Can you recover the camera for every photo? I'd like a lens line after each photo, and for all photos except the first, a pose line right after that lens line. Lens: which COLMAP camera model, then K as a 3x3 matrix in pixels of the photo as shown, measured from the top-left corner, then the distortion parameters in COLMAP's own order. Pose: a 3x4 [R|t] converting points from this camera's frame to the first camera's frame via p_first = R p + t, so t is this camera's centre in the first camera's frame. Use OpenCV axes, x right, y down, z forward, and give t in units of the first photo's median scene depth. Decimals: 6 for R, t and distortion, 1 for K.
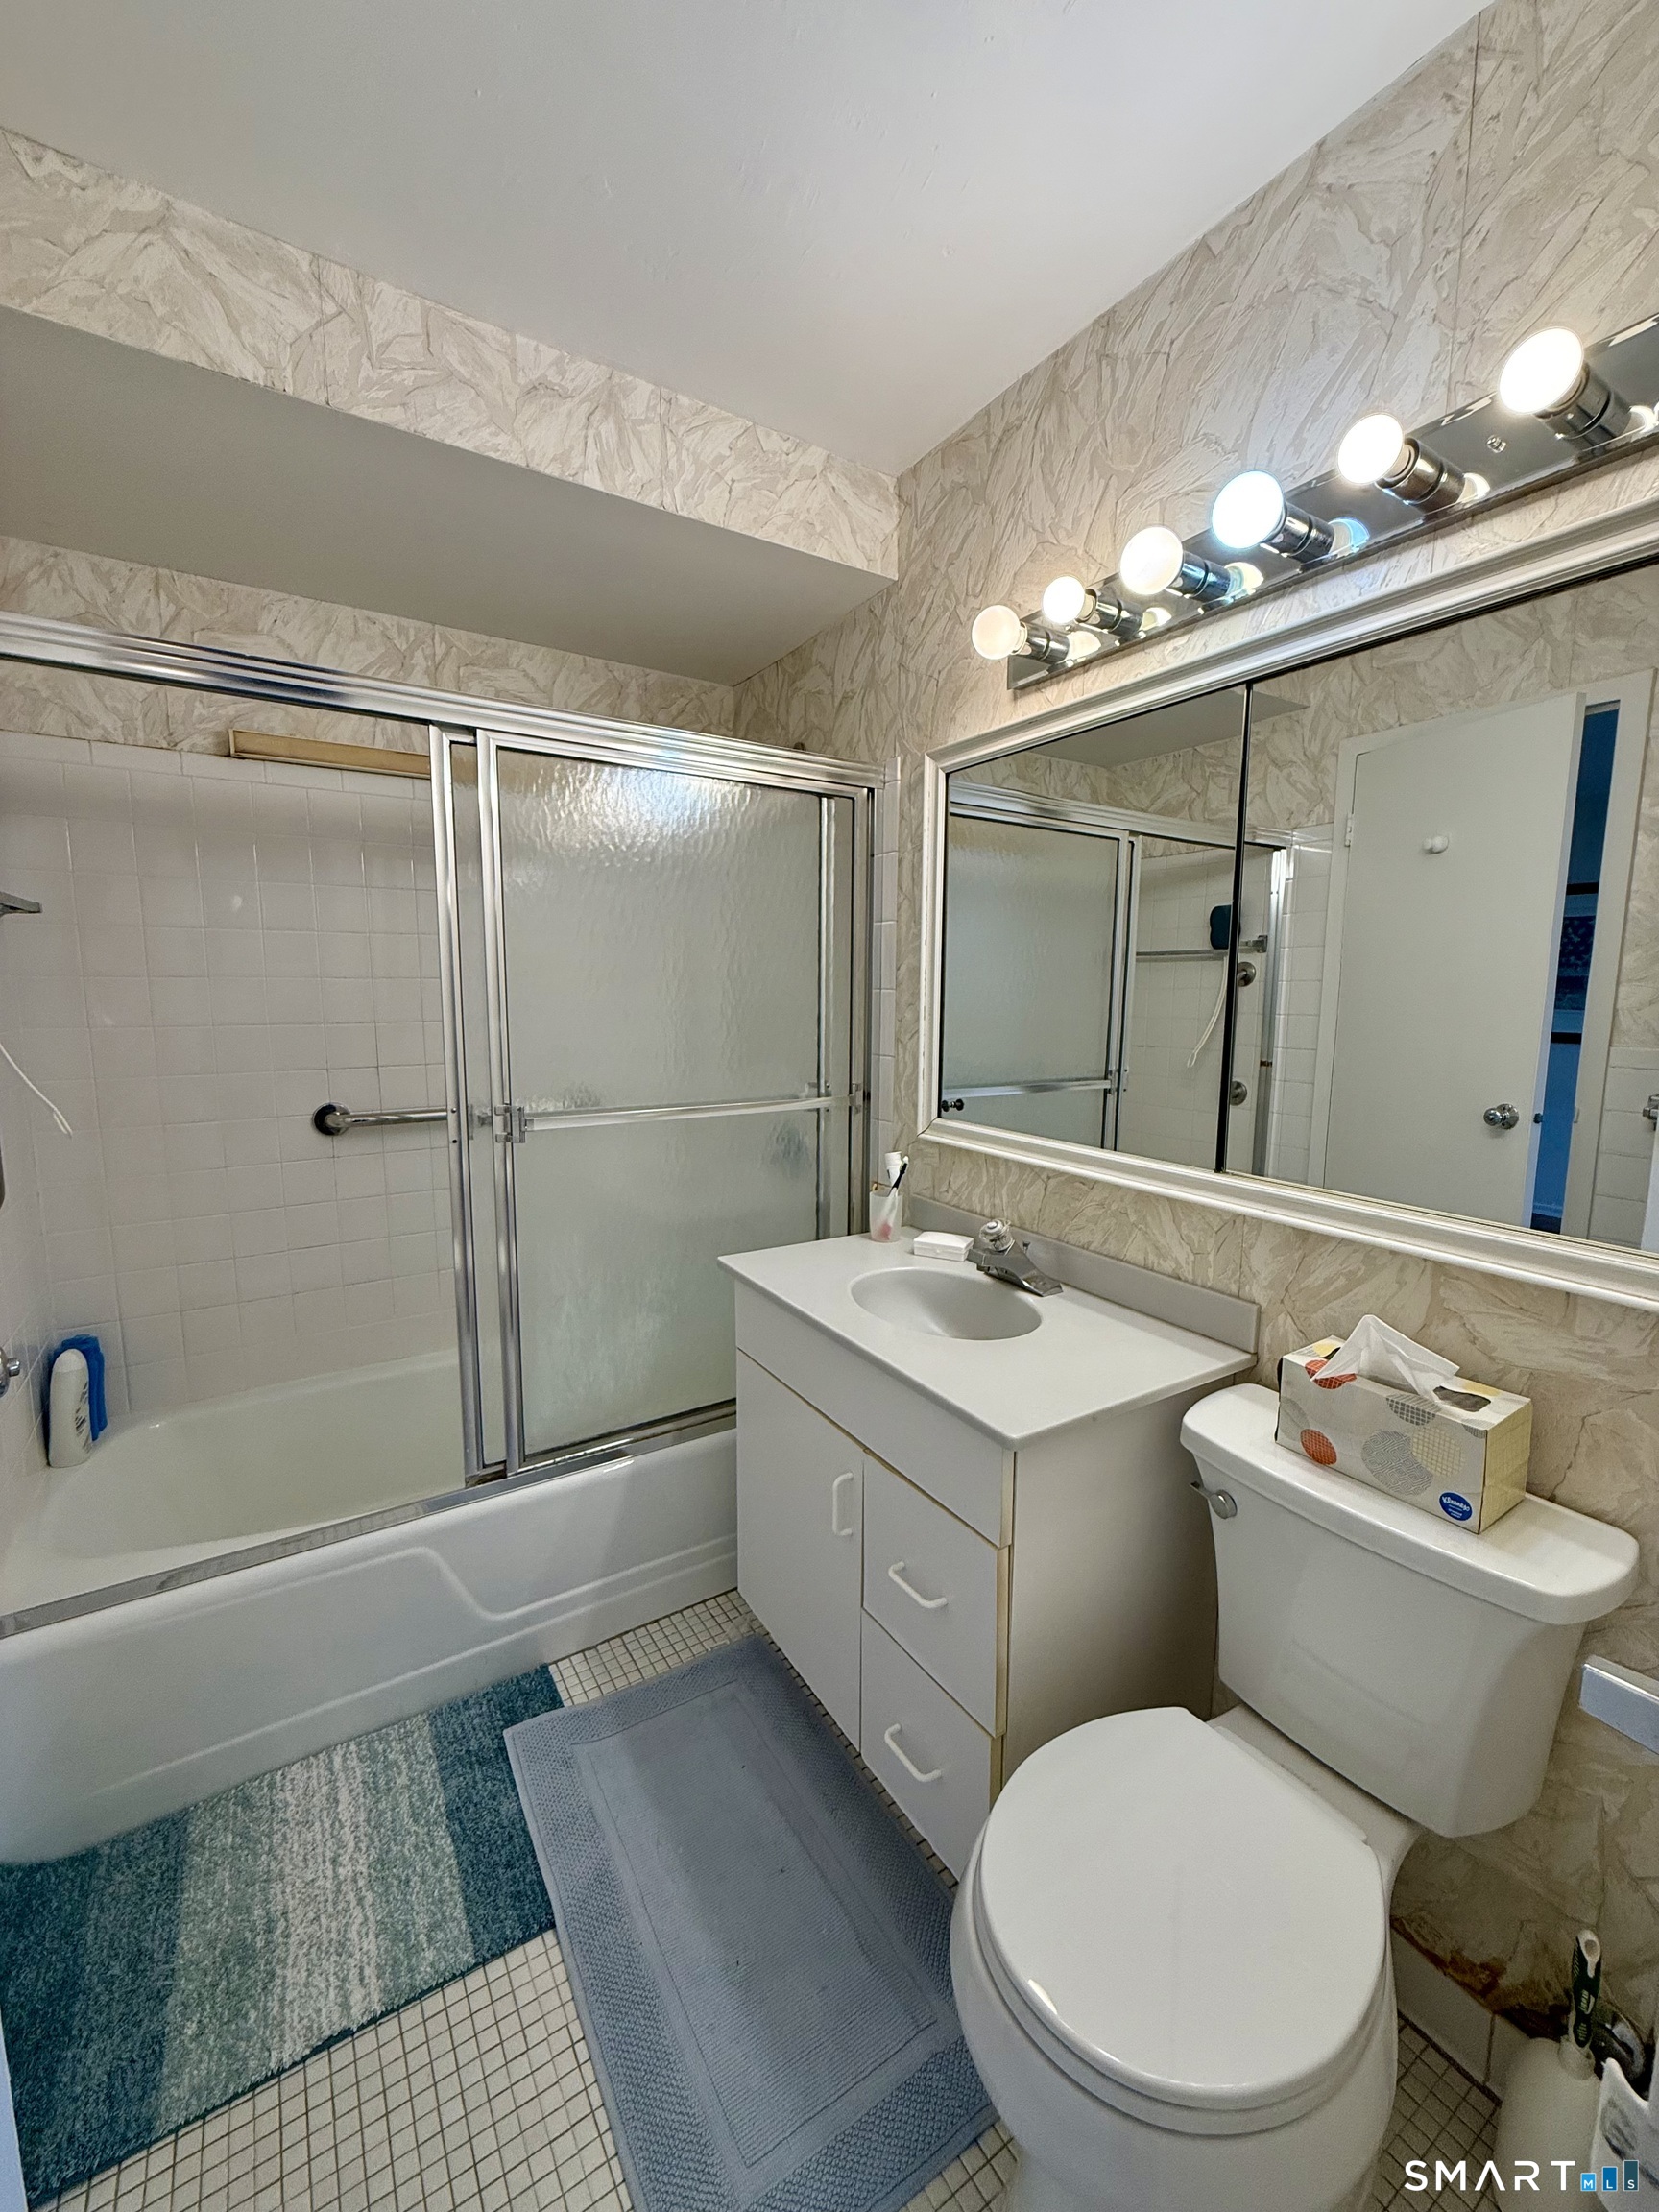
lens RADIAL K [[888.2, 0, 844.9], [0, 888.2, 1108.1], [0, 0, 1]] dist [0.003588, -0.000034]
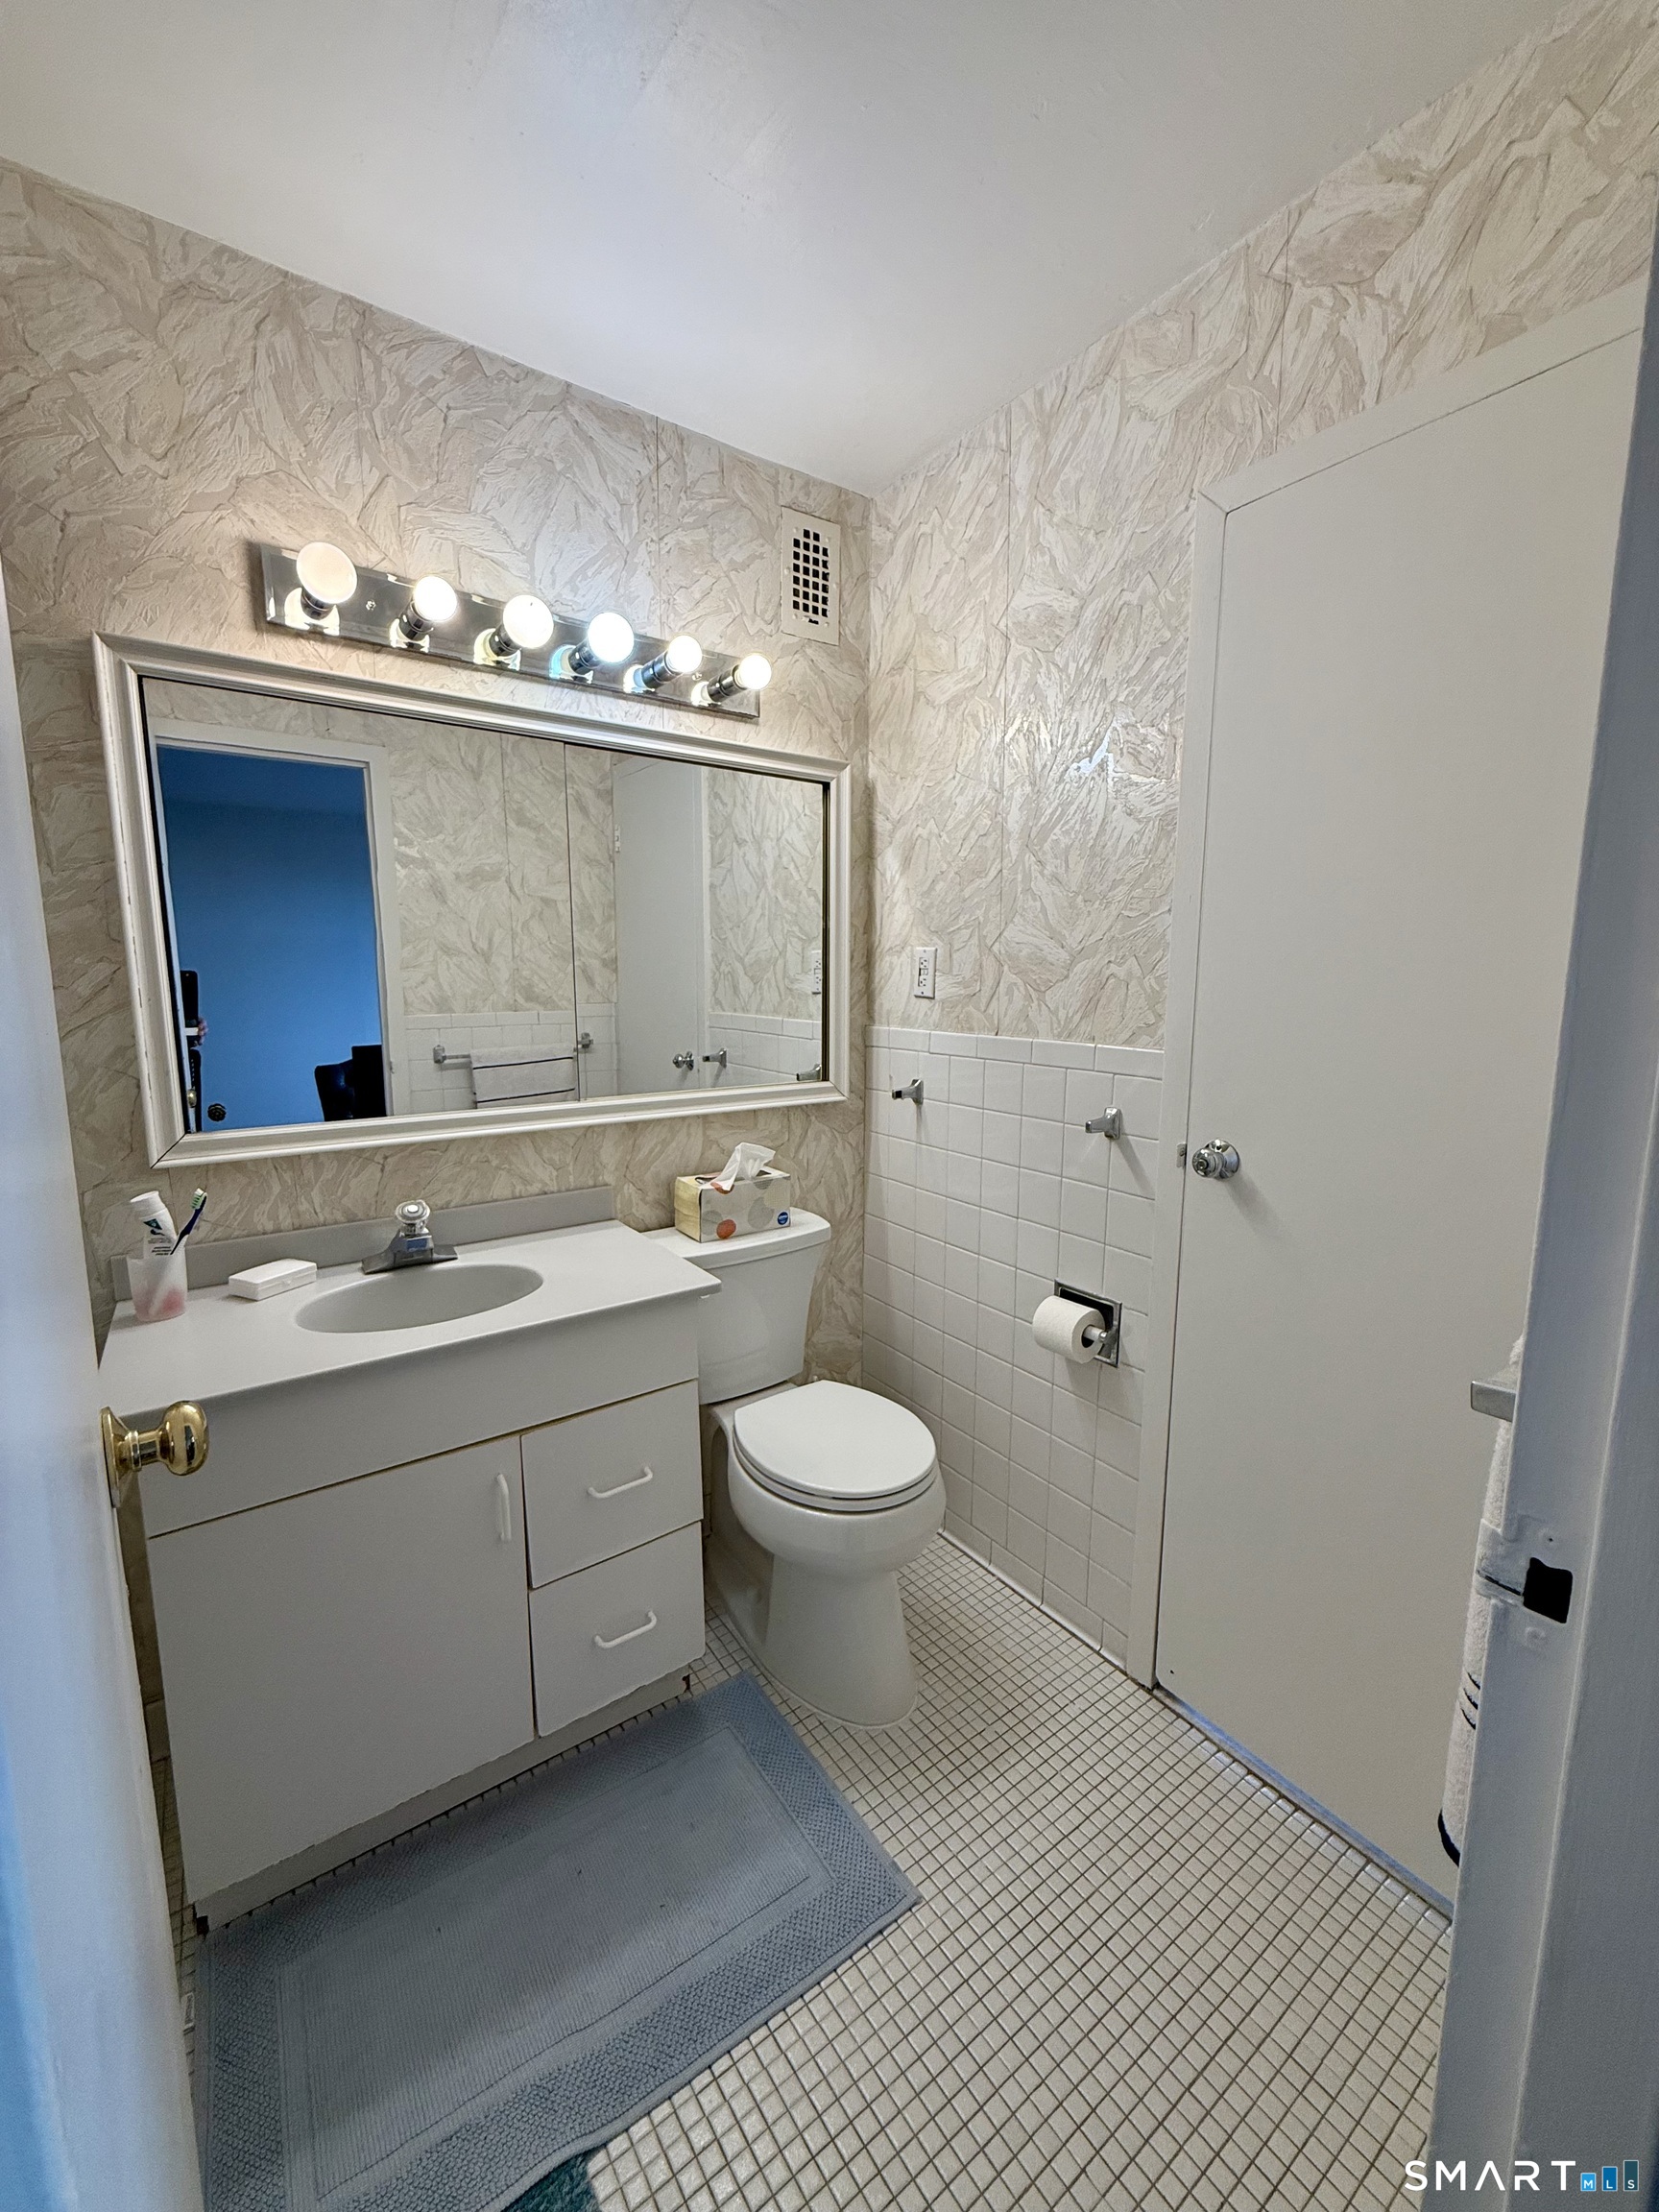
lens RADIAL K [[888.2, 0, 844.0], [0, 888.2, 1097.7], [0, 0, 1]] dist [0.003588, -0.000034]
pose [[-0.056944, -0.154213, 0.986395, -0.868448], [0.126534, 0.978916, 0.160348, -0.090657], [-0.990326, 0.133944, -0.036230, 0.596607]]
